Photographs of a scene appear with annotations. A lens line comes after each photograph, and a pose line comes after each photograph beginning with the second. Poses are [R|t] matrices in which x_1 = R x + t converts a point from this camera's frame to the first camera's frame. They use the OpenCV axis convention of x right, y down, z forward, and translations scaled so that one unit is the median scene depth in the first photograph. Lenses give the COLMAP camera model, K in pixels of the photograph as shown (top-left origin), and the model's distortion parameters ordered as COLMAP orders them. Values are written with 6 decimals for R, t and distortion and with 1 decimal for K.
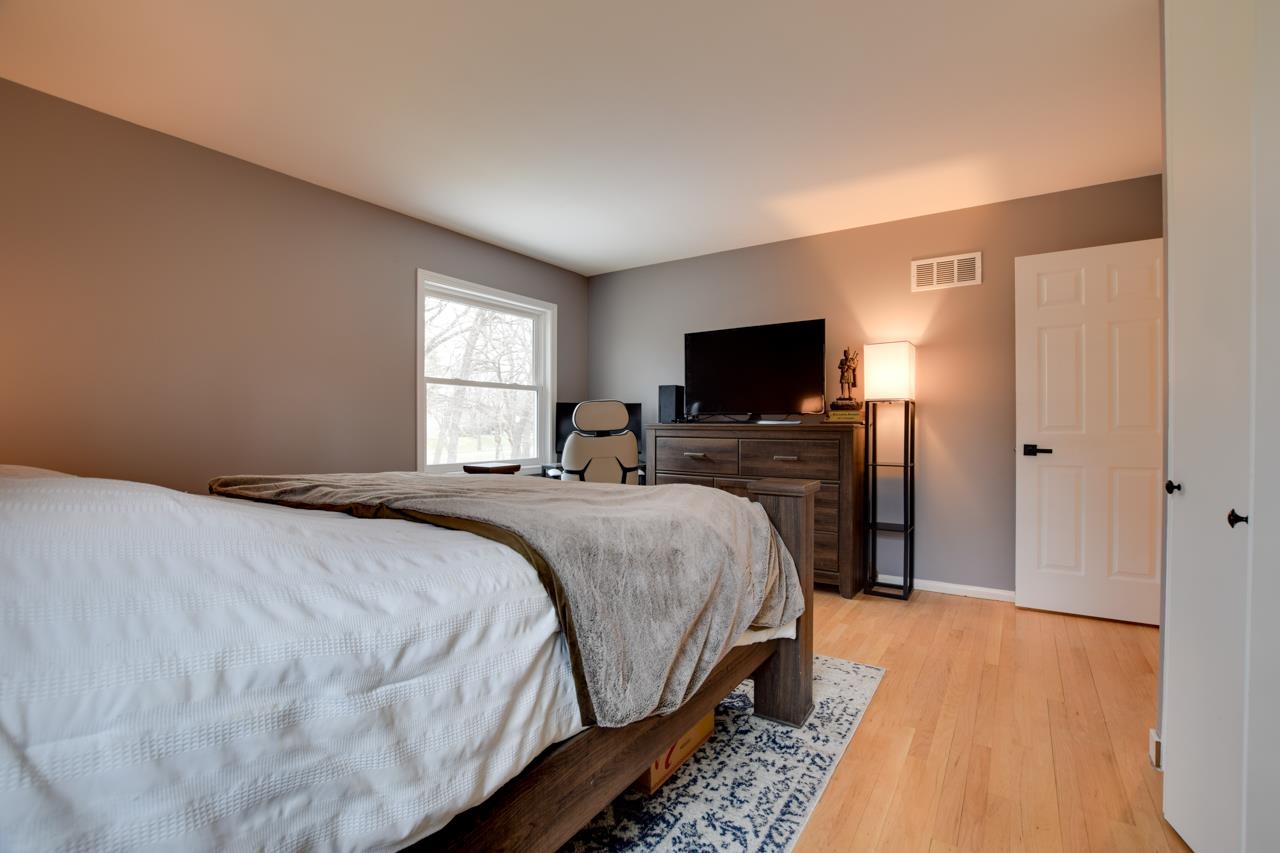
lens RADIAL K [[565.6, 0, 645.5], [0, 565.6, 428.8], [0, 0, 1]] dist [-0.029168, -0.000273]
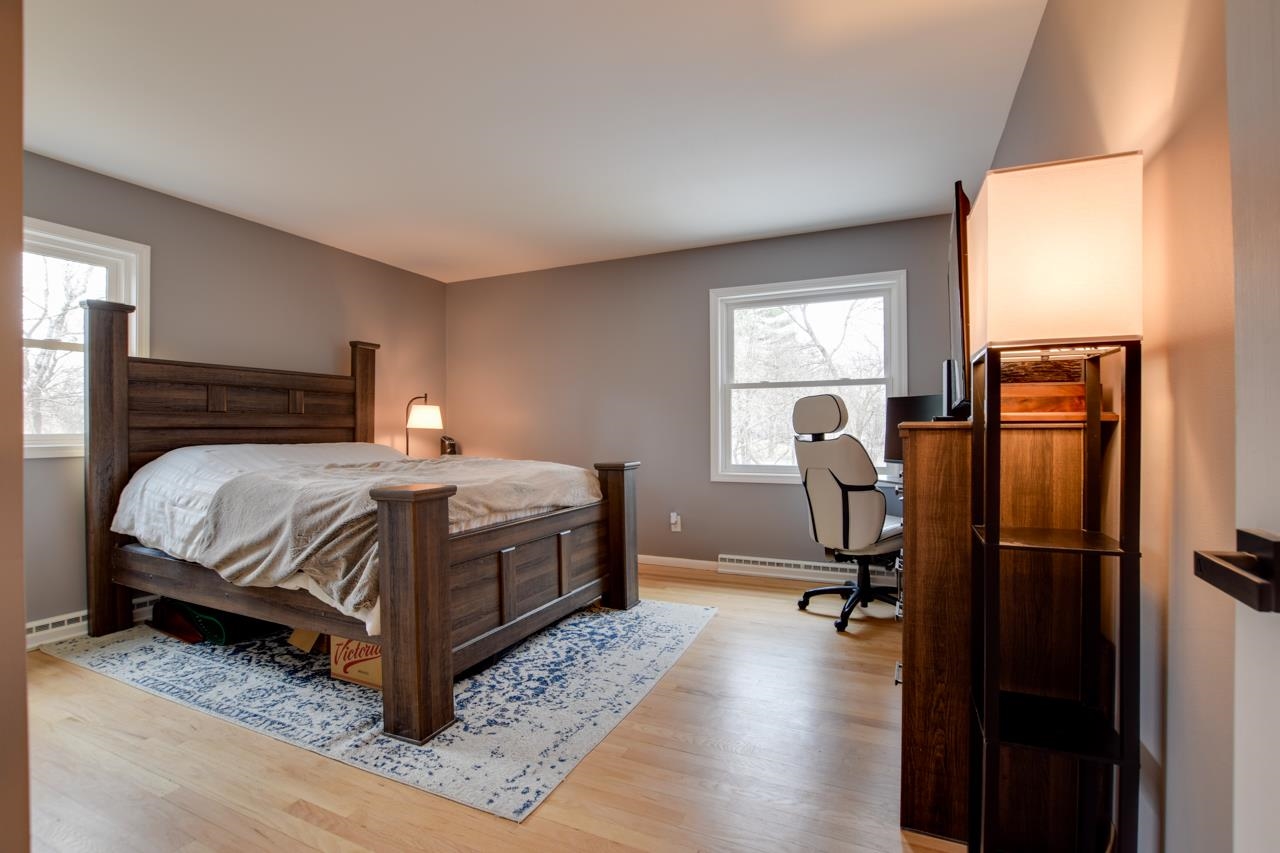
lens RADIAL K [[565.6, 0, 645.5], [0, 565.6, 428.8], [0, 0, 1]] dist [-0.029168, -0.000273]
pose [[0.166383, -0.002285, -0.986059, 1.457983], [0.000360, 0.999997, -0.002257, -0.005345], [0.986061, 0.000020, 0.166383, 1.419522]]
